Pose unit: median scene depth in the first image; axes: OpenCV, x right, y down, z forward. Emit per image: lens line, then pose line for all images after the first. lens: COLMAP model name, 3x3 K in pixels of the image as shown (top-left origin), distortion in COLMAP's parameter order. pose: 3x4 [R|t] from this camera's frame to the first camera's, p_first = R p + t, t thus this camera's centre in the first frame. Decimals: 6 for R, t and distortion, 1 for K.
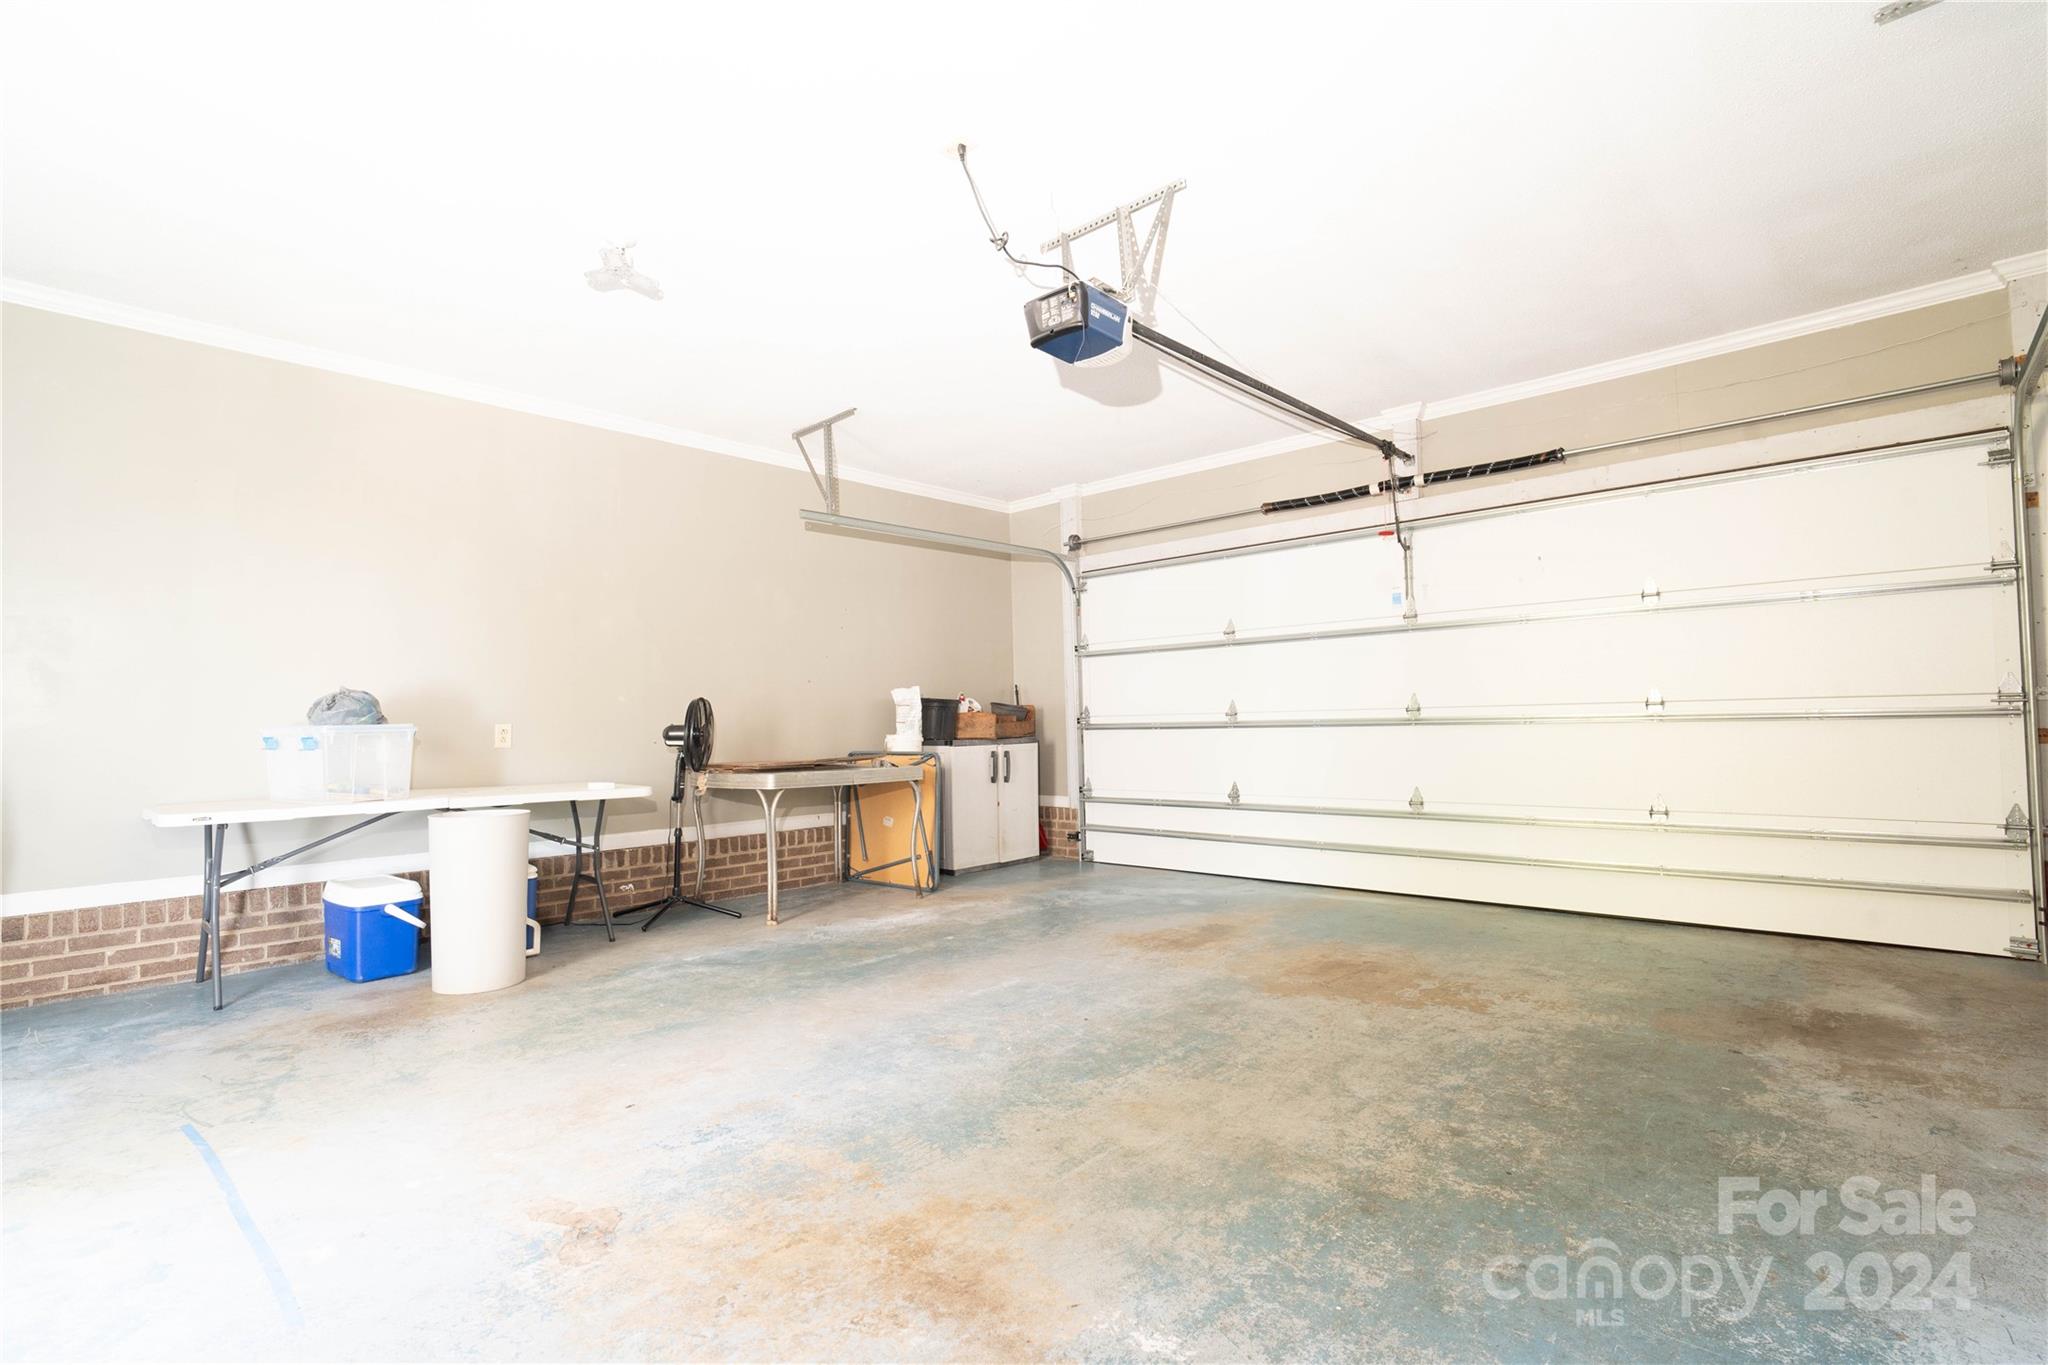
lens RADIAL K [[951.0, 0, 1029.2], [0, 951.0, 676.5], [0, 0, 1]] dist [-0.015922, 0.005962]
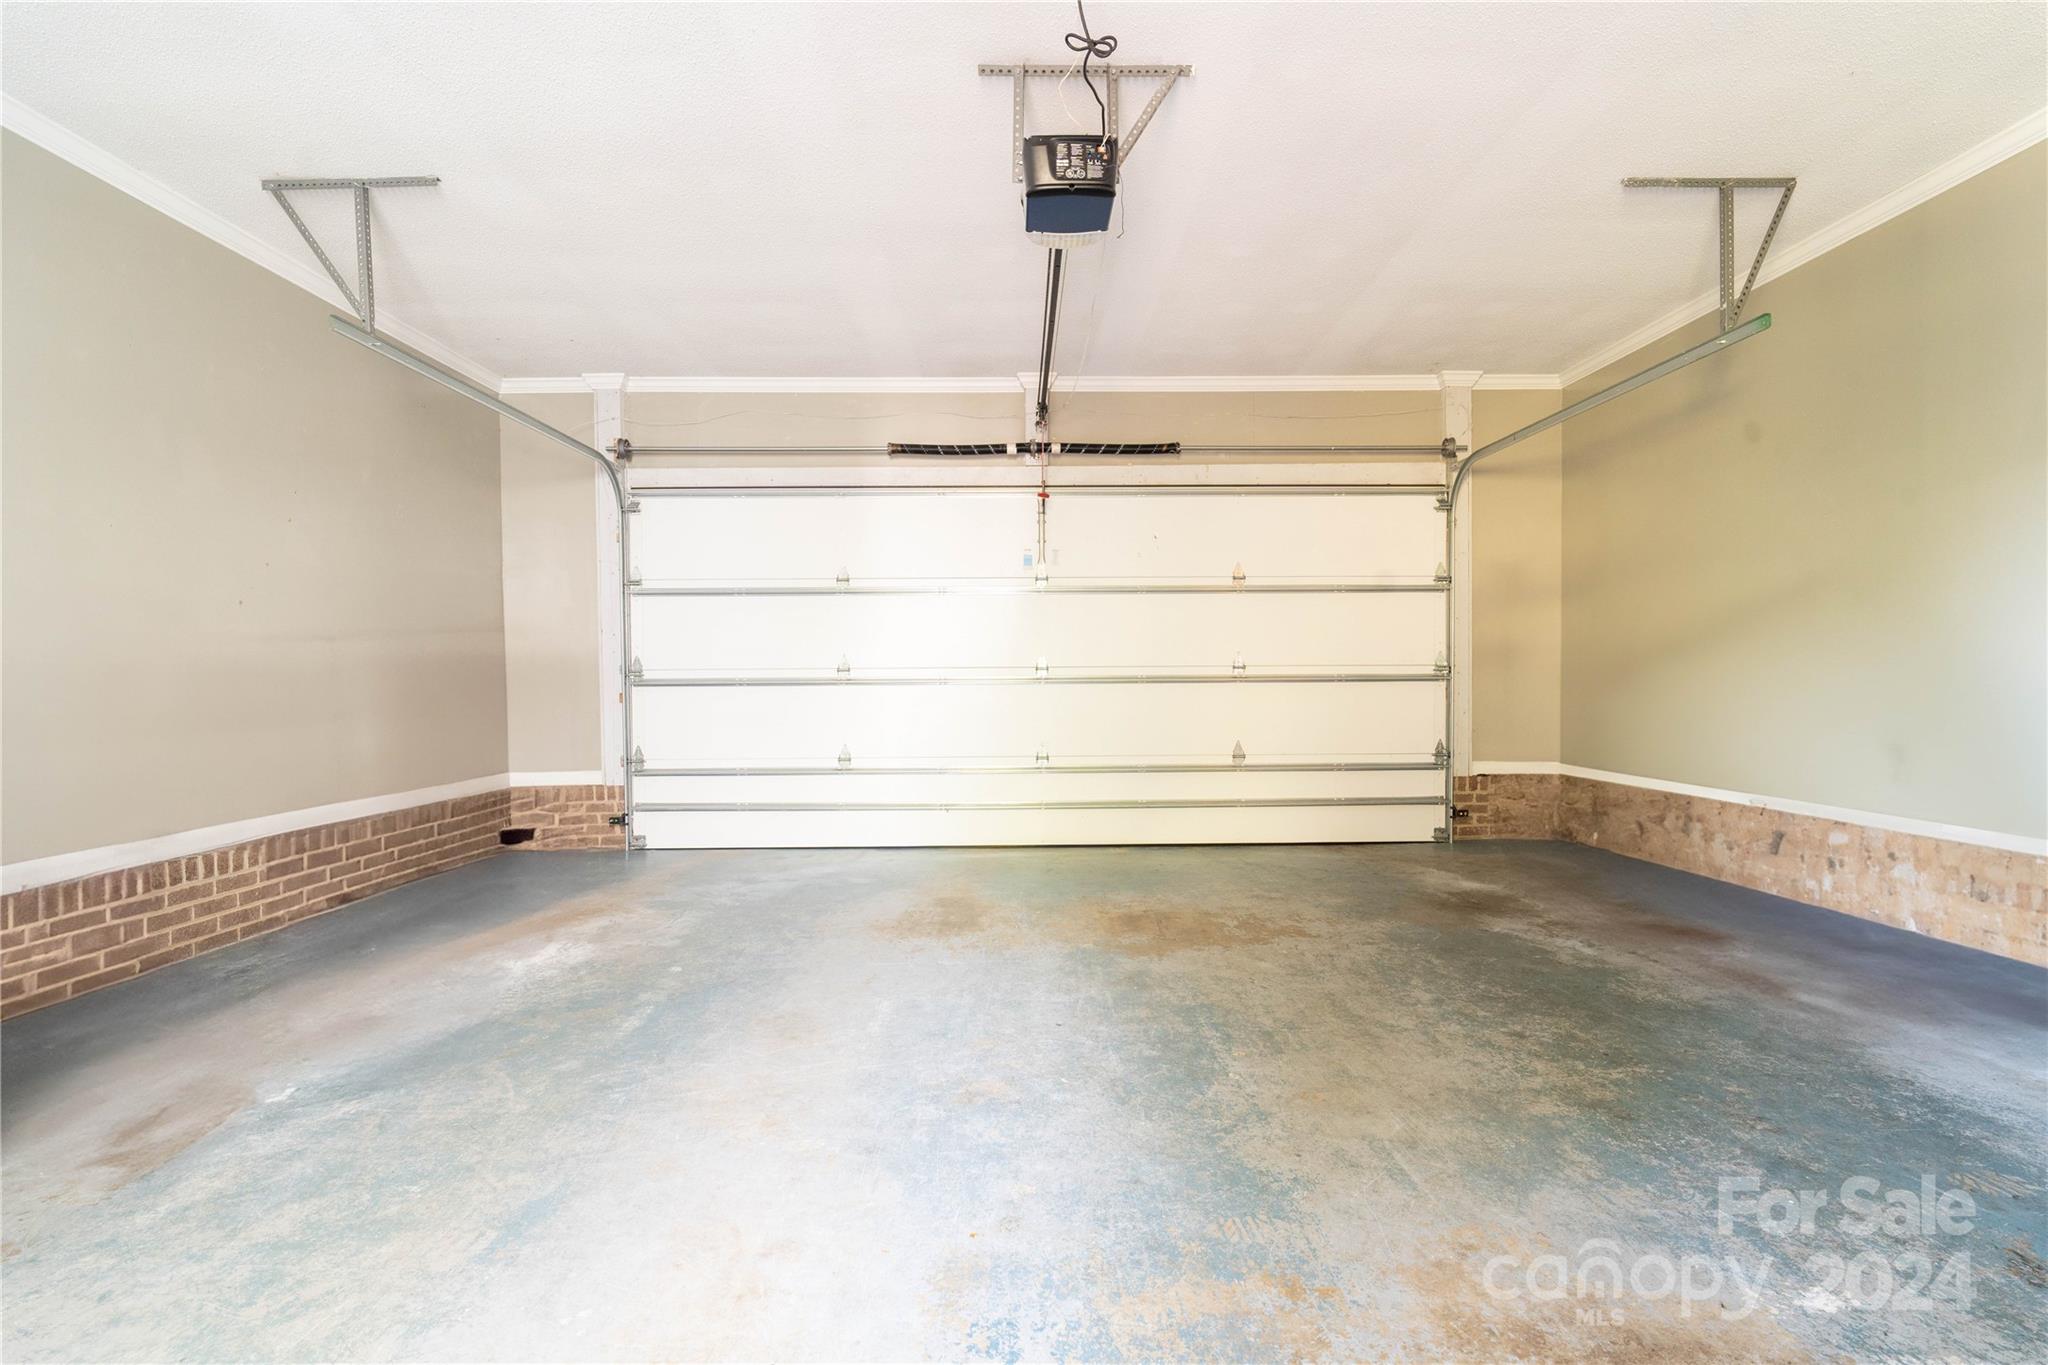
lens RADIAL K [[951.0, 0, 1021.9], [0, 951.0, 691.4], [0, 0, 1]] dist [-0.015922, 0.005962]
pose [[0.728006, 0.002754, 0.685566, -0.465886], [-0.042122, 0.998282, 0.040720, 0.025502], [-0.684276, -0.058522, 0.726871, 0.359368]]
